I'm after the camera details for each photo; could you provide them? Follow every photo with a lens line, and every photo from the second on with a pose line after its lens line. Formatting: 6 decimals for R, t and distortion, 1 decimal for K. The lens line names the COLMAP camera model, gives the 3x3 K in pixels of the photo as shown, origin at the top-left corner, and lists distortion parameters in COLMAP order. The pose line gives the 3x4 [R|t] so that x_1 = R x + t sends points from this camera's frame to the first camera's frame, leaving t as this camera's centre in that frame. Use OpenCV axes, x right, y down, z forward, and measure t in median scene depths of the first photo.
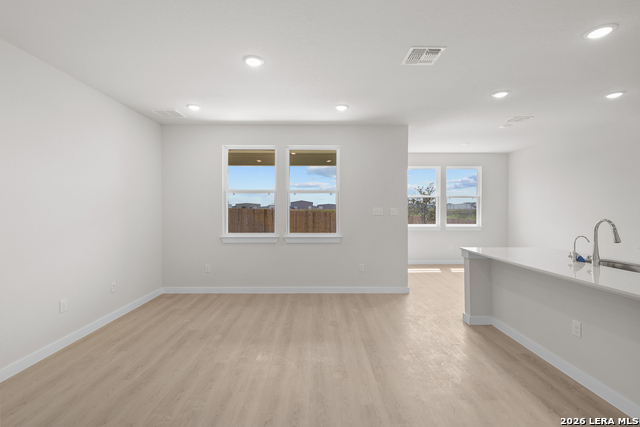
lens RADIAL K [[304.0, 0, 320.0], [0, 304.0, 213.5], [0, 0, 1]] dist [-0.001014, 0.000153]
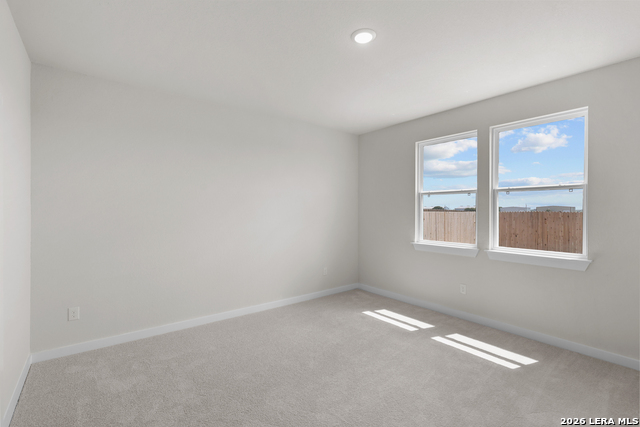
lens RADIAL K [[304.0, 0, 320.0], [0, 304.0, 213.5], [0, 0, 1]] dist [-0.001014, 0.000153]
pose [[0.593700, 0.007431, -0.804652, 0.250214], [-0.018027, 0.999829, -0.004068, -0.004081], [0.804484, 0.016921, 0.593733, 0.190779]]
